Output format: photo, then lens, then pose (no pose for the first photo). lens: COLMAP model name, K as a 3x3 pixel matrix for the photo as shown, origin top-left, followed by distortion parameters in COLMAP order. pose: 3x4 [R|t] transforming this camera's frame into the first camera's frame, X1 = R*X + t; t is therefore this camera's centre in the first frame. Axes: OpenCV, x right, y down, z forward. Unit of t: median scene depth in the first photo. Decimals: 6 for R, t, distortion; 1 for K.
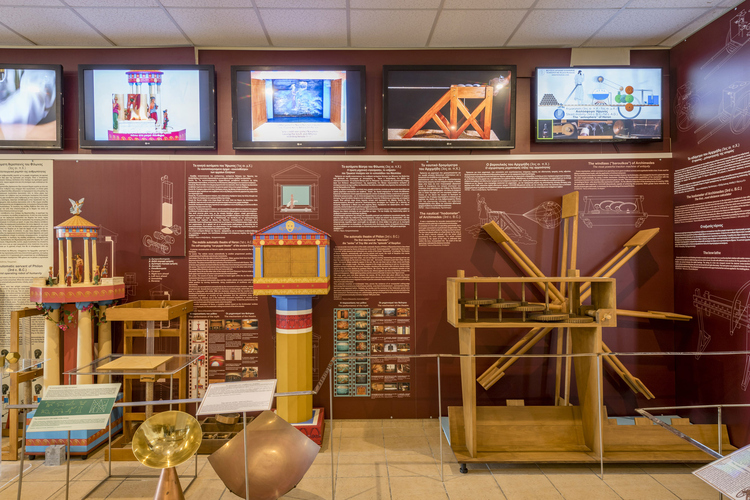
lens RADIAL K [[525.5, 0, 373.6], [0, 525.5, 254.7], [0, 0, 1]] dist [0.044082, -0.002029]
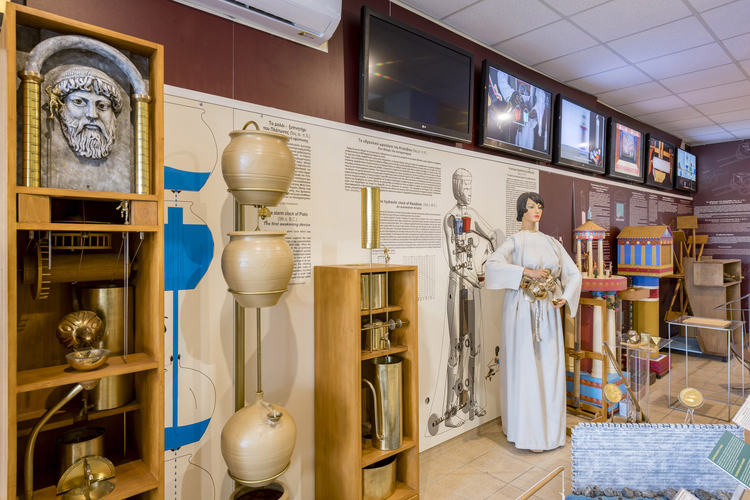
lens RADIAL K [[453.5, 0, 378.2], [0, 453.5, 243.0], [0, 0, 1]] dist [-0.003079, -0.001179]
pose [[0.760387, 0.000181, 0.649470, -1.513055], [0.008073, 0.999920, -0.009730, -0.014366], [-0.649420, 0.012641, 0.760325, 0.493602]]
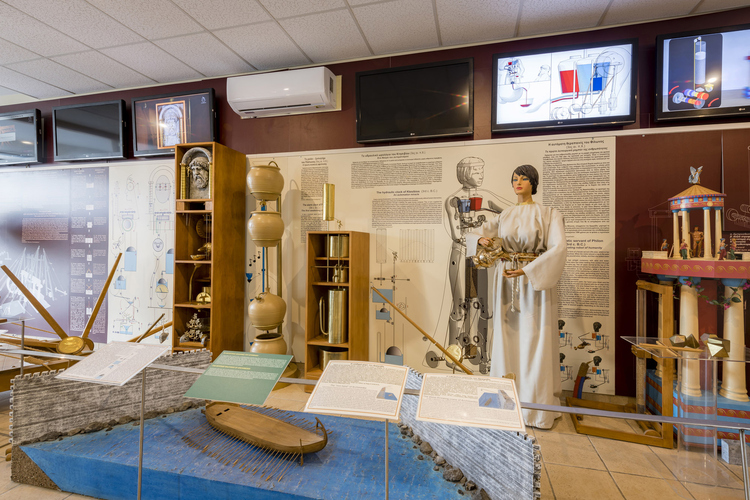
lens RADIAL K [[308.0, 0, 380.8], [0, 308.0, 247.7], [0, 0, 1]] dist [0.001817, -0.000876]
pose [[0.970459, 0.014246, -0.240847, -0.898996], [-0.016798, 0.999822, -0.008545, 0.047189], [0.240682, 0.012338, 0.970525, 0.332181]]
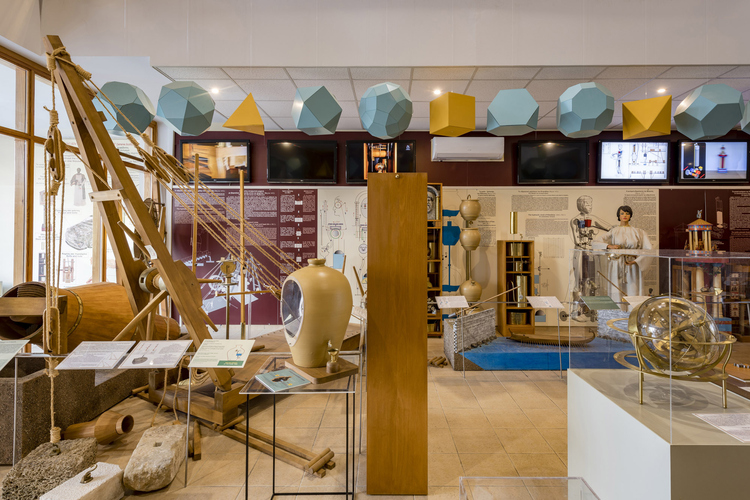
lens RADIAL K [[354.2, 0, 381.9], [0, 354.2, 233.3], [0, 0, 1]] dist [-0.005603, 0.000345]
pose [[0.999459, 0.004853, -0.032520, -1.567609], [-0.005449, 0.999818, -0.018256, 0.010001], [0.032425, 0.018423, 0.999304, -0.294656]]
